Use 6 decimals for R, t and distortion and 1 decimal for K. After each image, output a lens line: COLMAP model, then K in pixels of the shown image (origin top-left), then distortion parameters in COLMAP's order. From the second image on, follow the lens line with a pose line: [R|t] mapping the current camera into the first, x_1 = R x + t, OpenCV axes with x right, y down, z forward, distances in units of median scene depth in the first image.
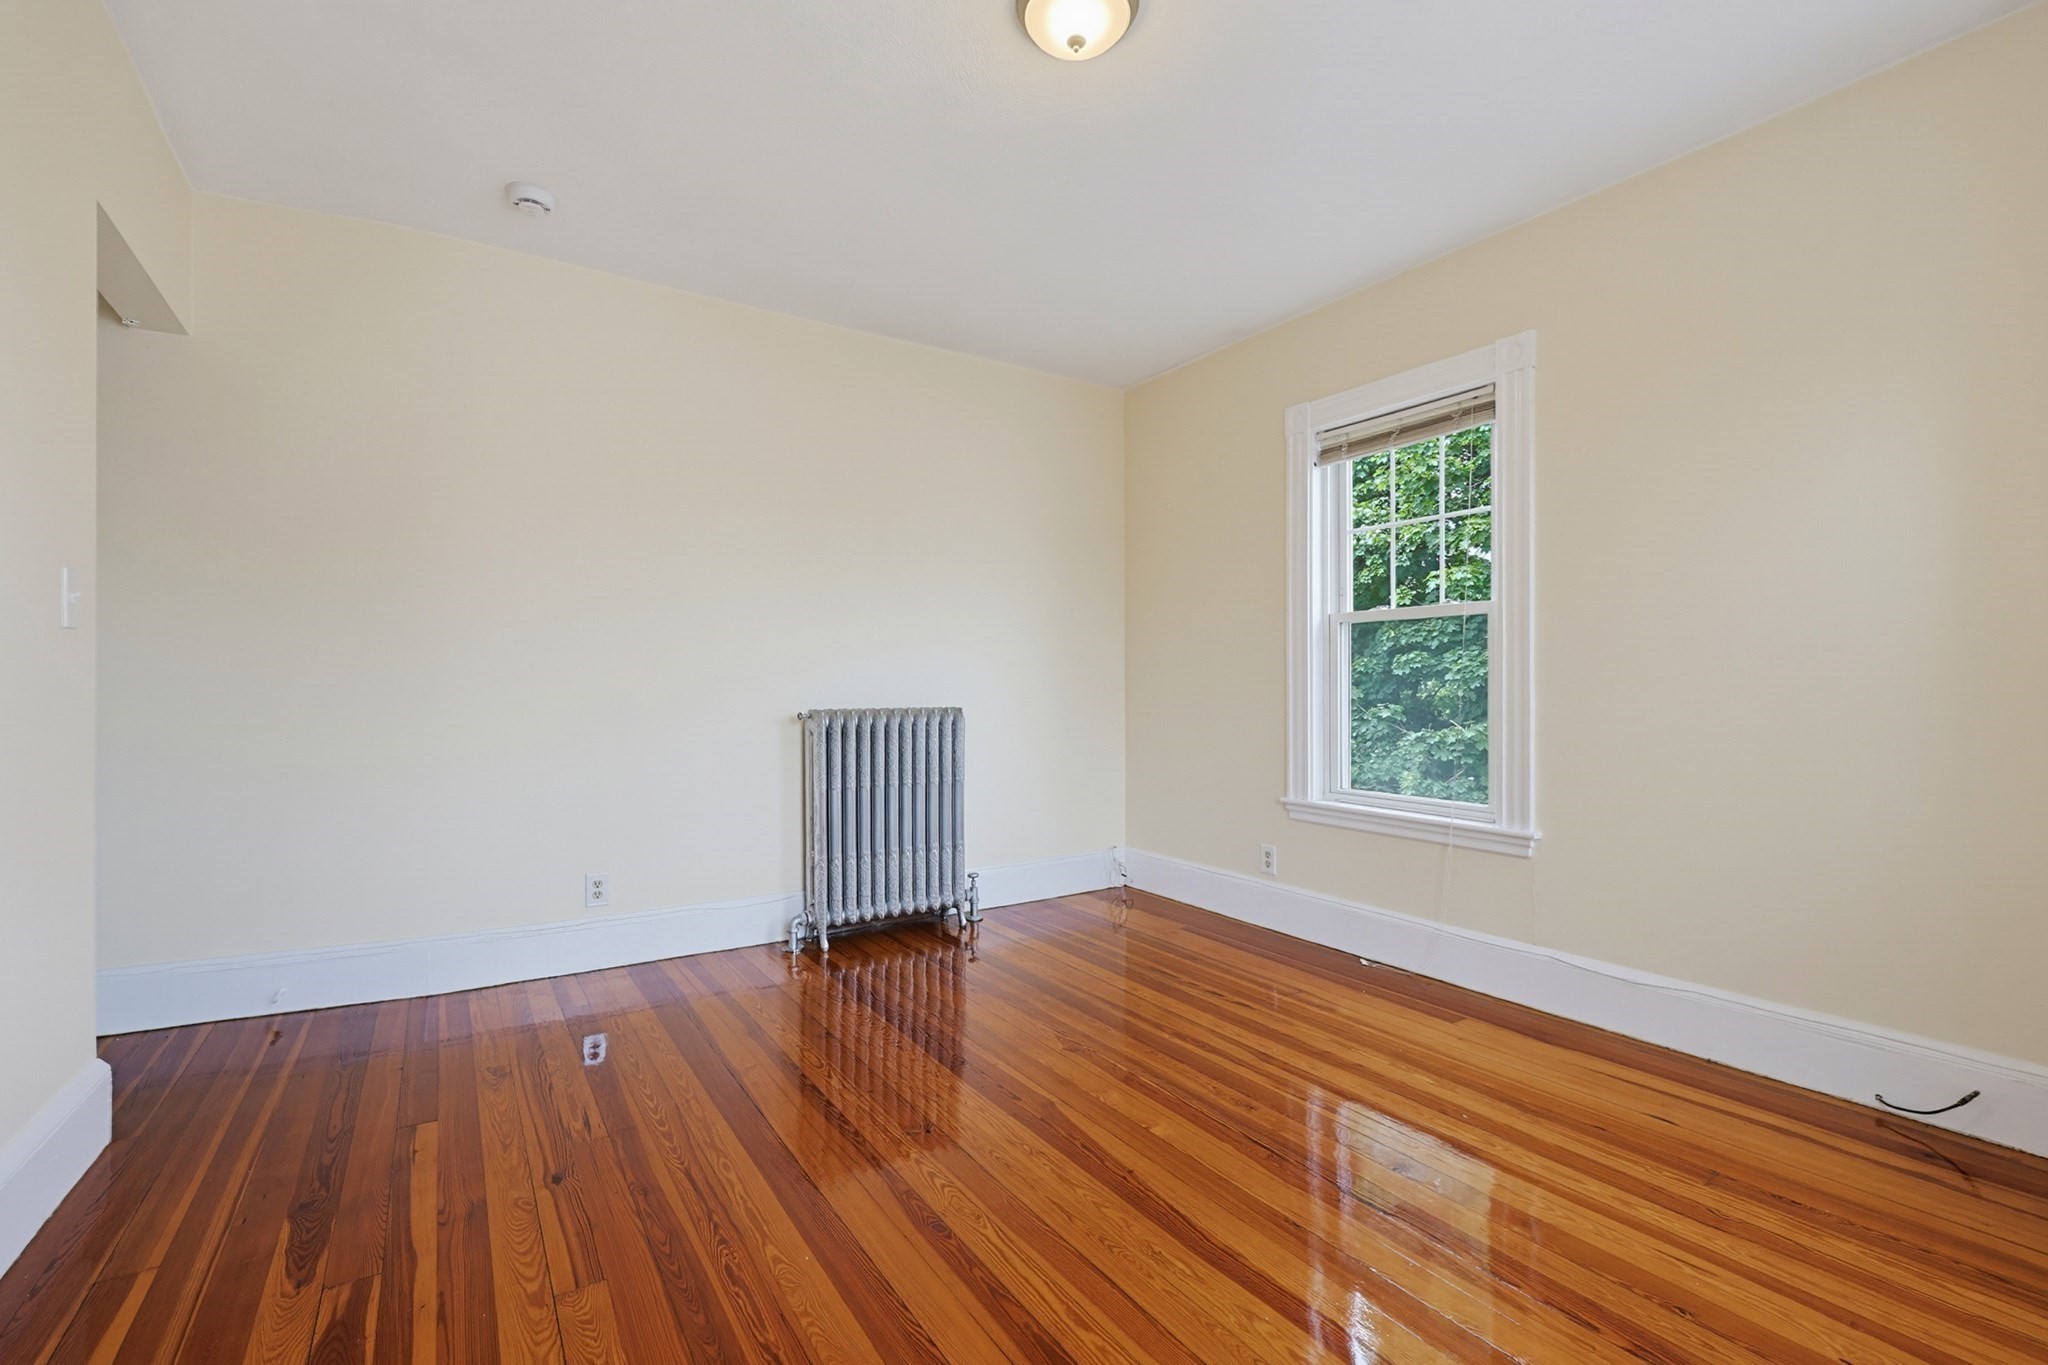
lens RADIAL K [[893.6, 0, 1014.7], [0, 893.6, 683.6], [0, 0, 1]] dist [0.000638, 0.000029]
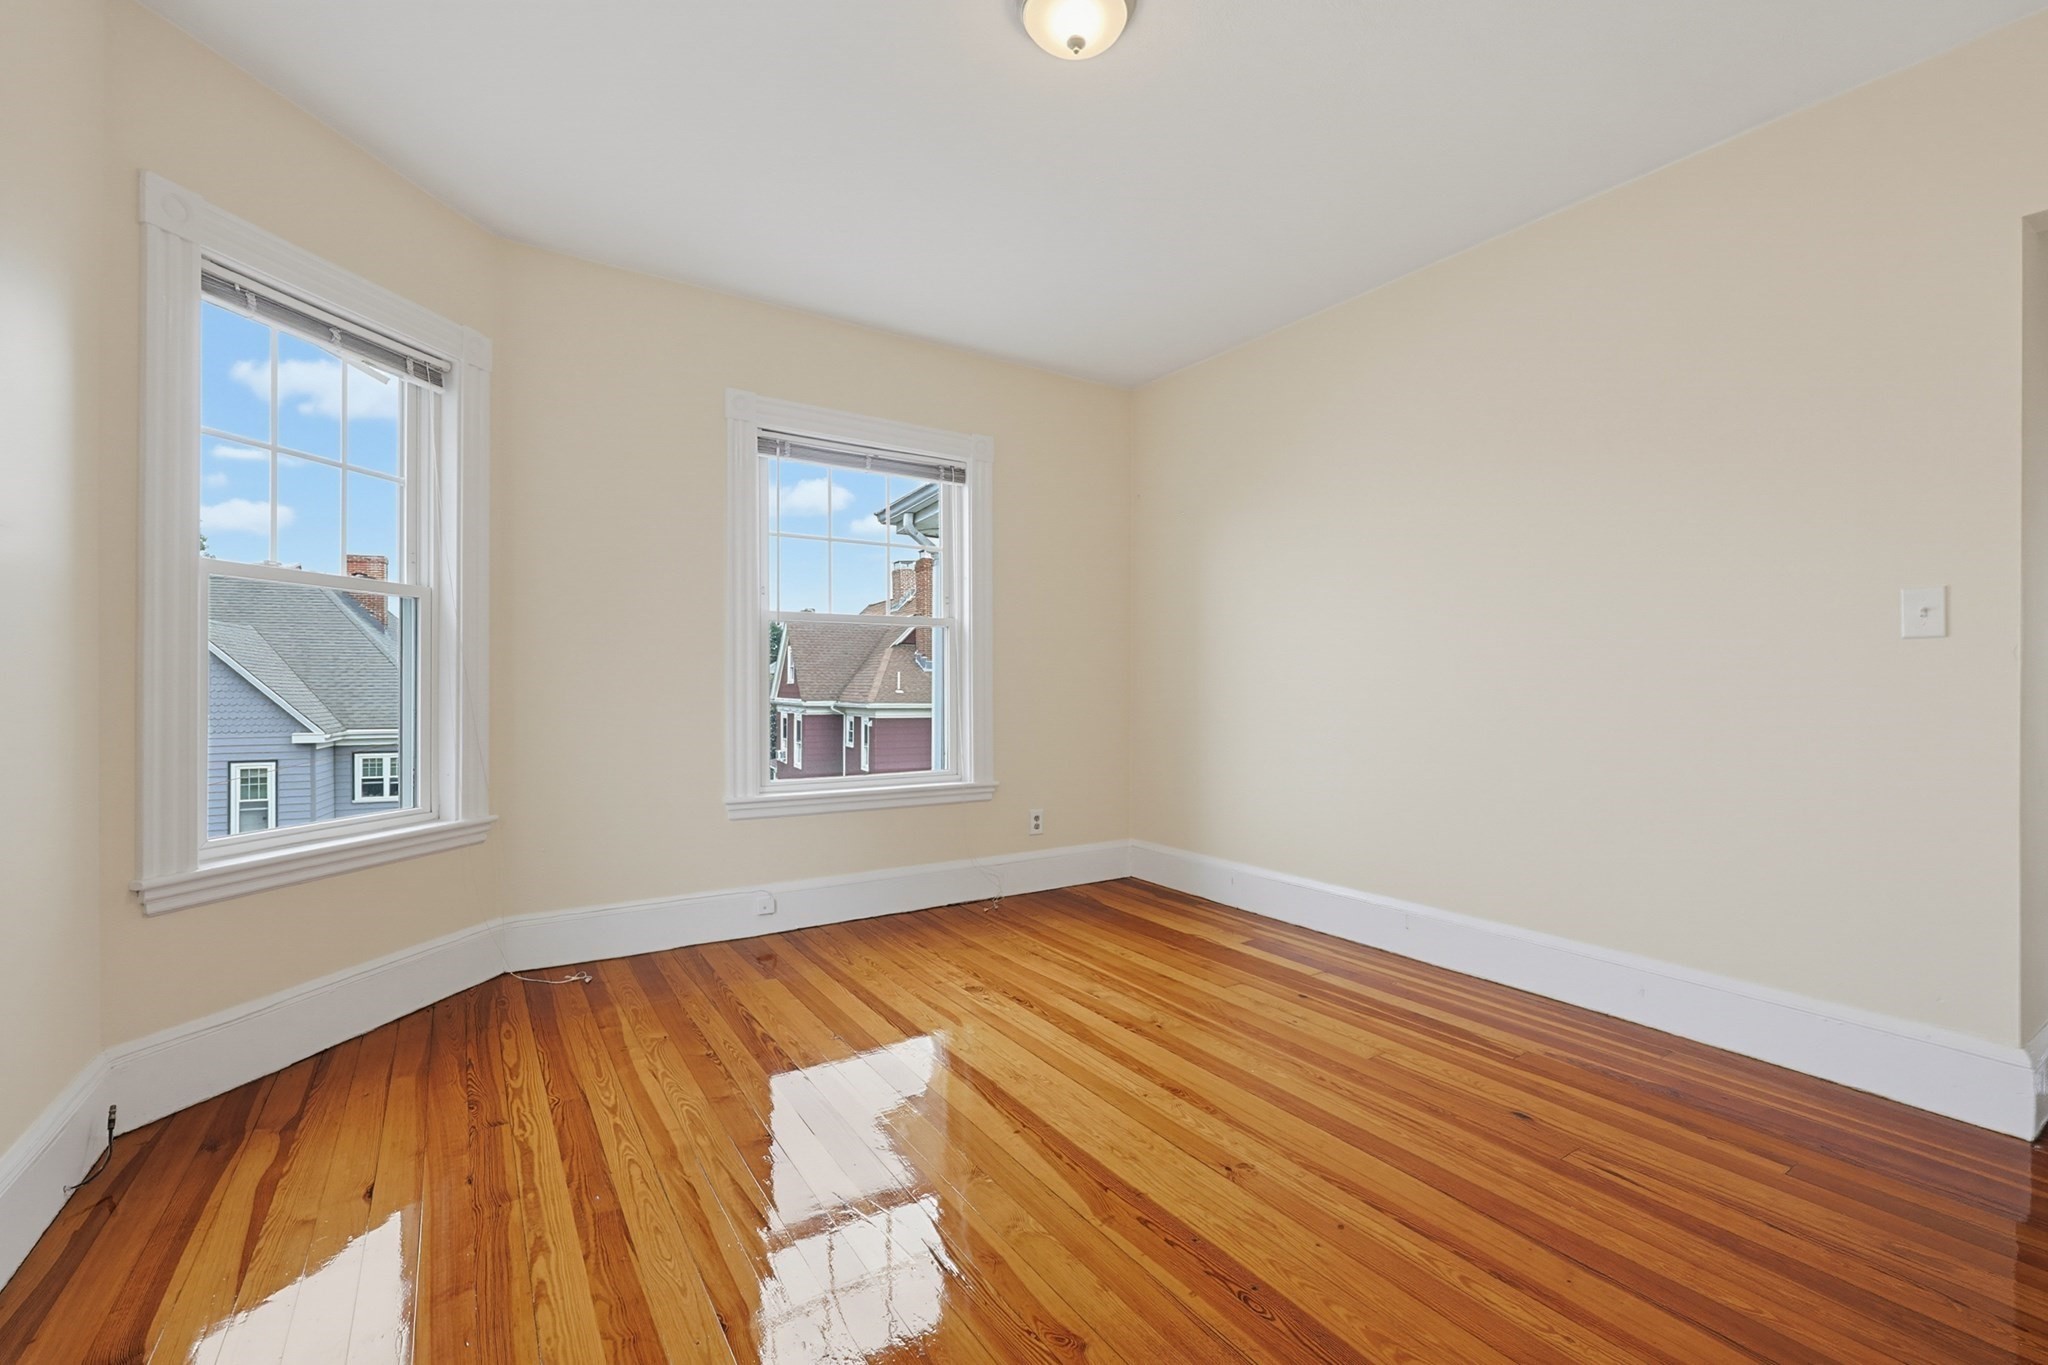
lens RADIAL K [[880.0, 0, 1036.1], [0, 880.0, 682.2], [0, 0, 1]] dist [0.001263, 0.000384]
pose [[-0.999893, -0.005287, -0.013667, 0.077779], [-0.005194, 0.999963, -0.006854, 0.007029], [0.013703, -0.006782, -0.999883, 1.289739]]
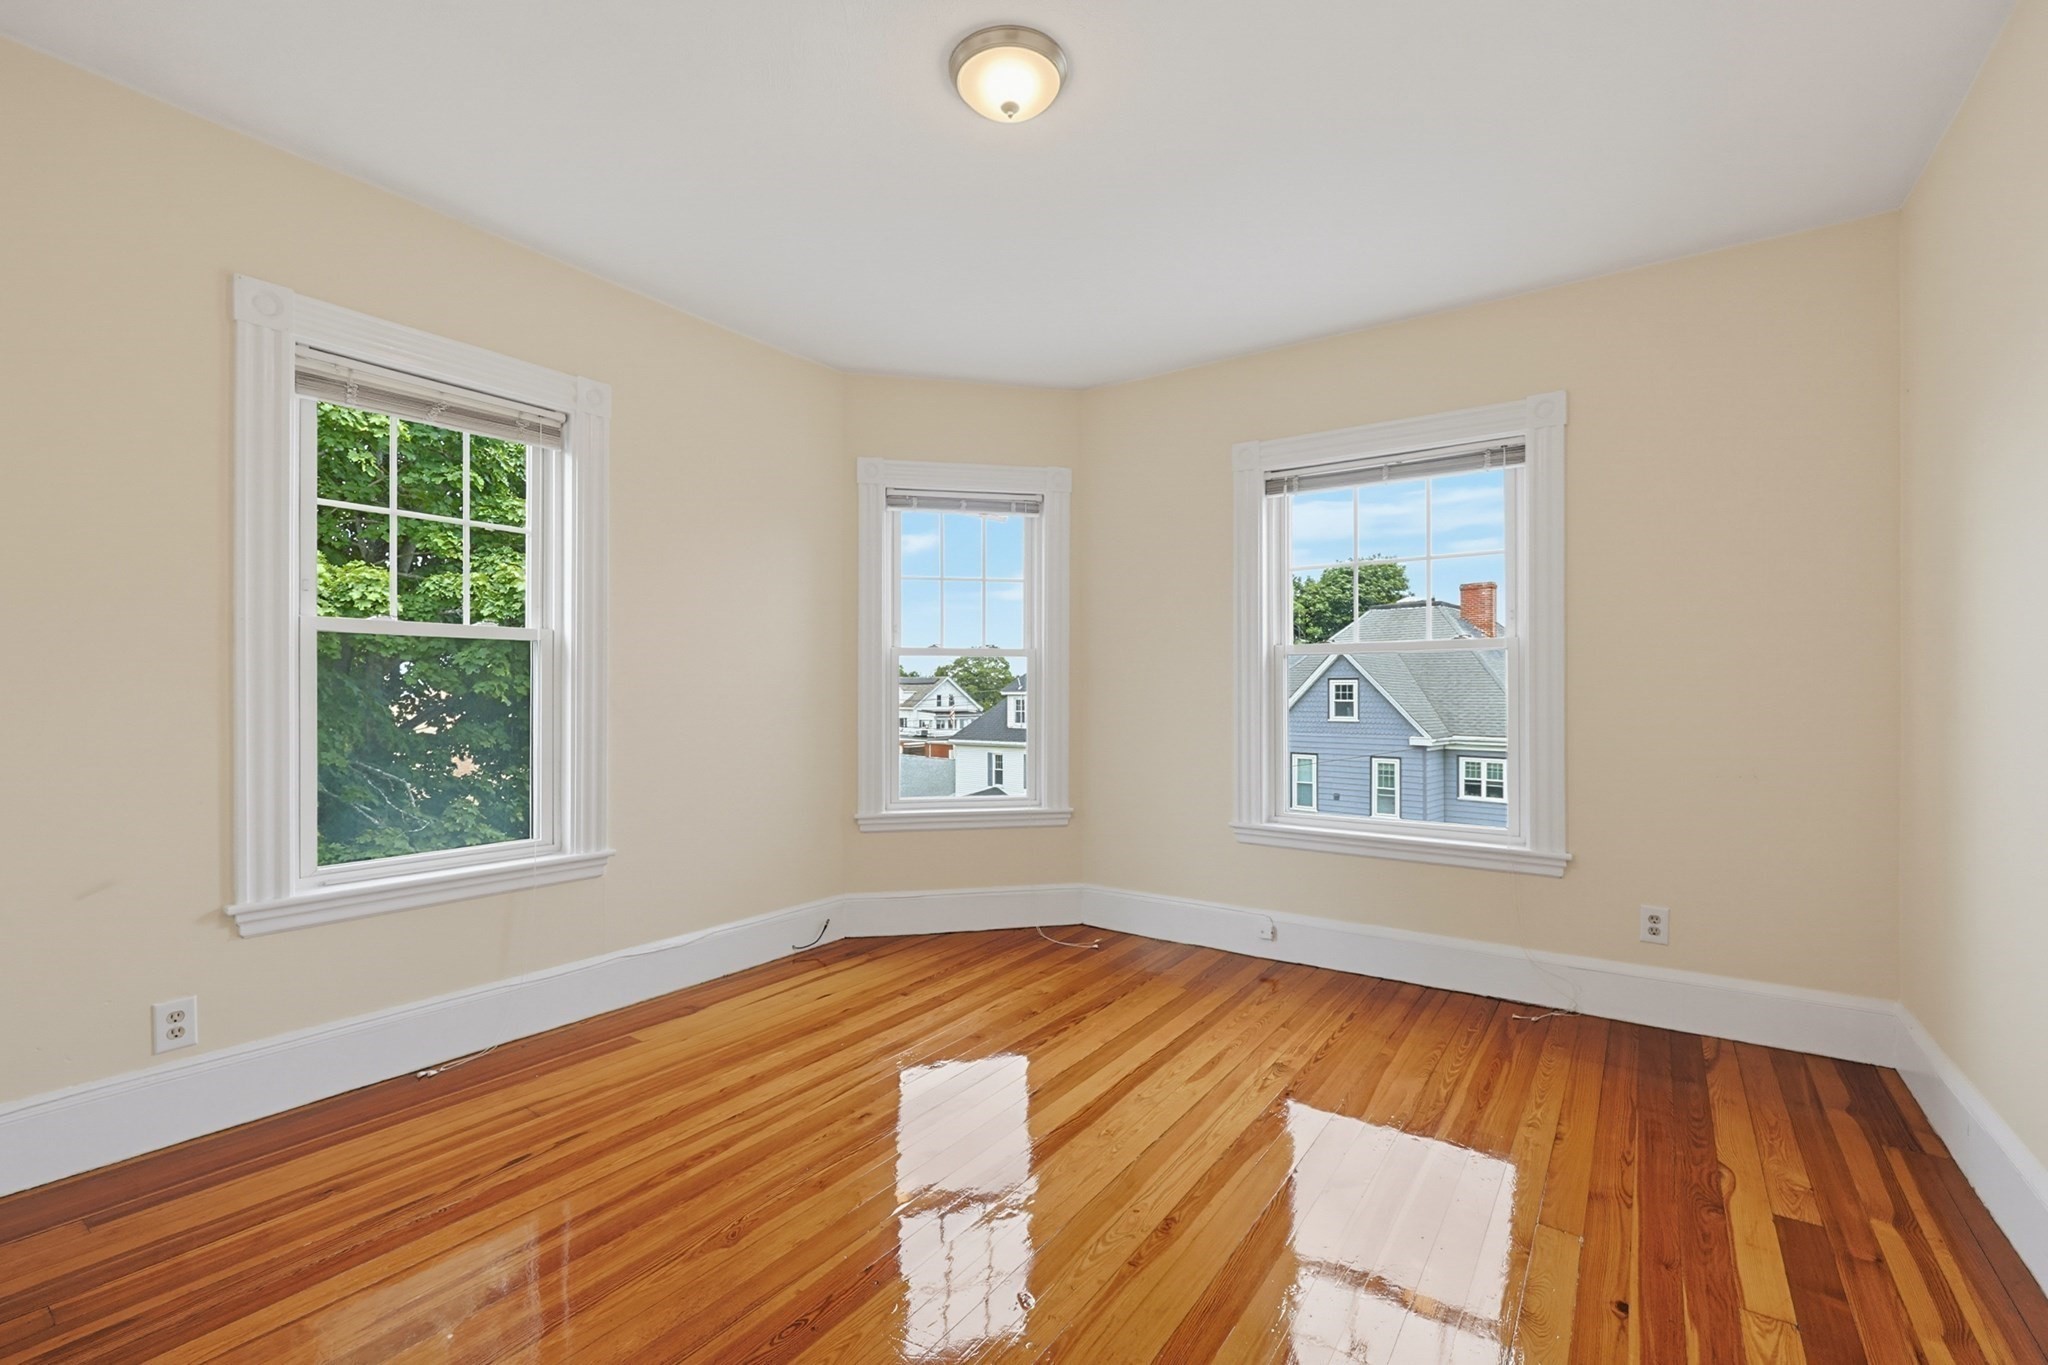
lens RADIAL K [[874.9, 0, 1030.3], [0, 874.9, 686.1], [0, 0, 1]] dist [-0.000606, 0.000397]
pose [[-0.380477, 0.002514, 0.924787, -0.572622], [-0.005982, 0.999969, -0.005180, -0.031160], [-0.924771, -0.007502, -0.380450, 0.877752]]
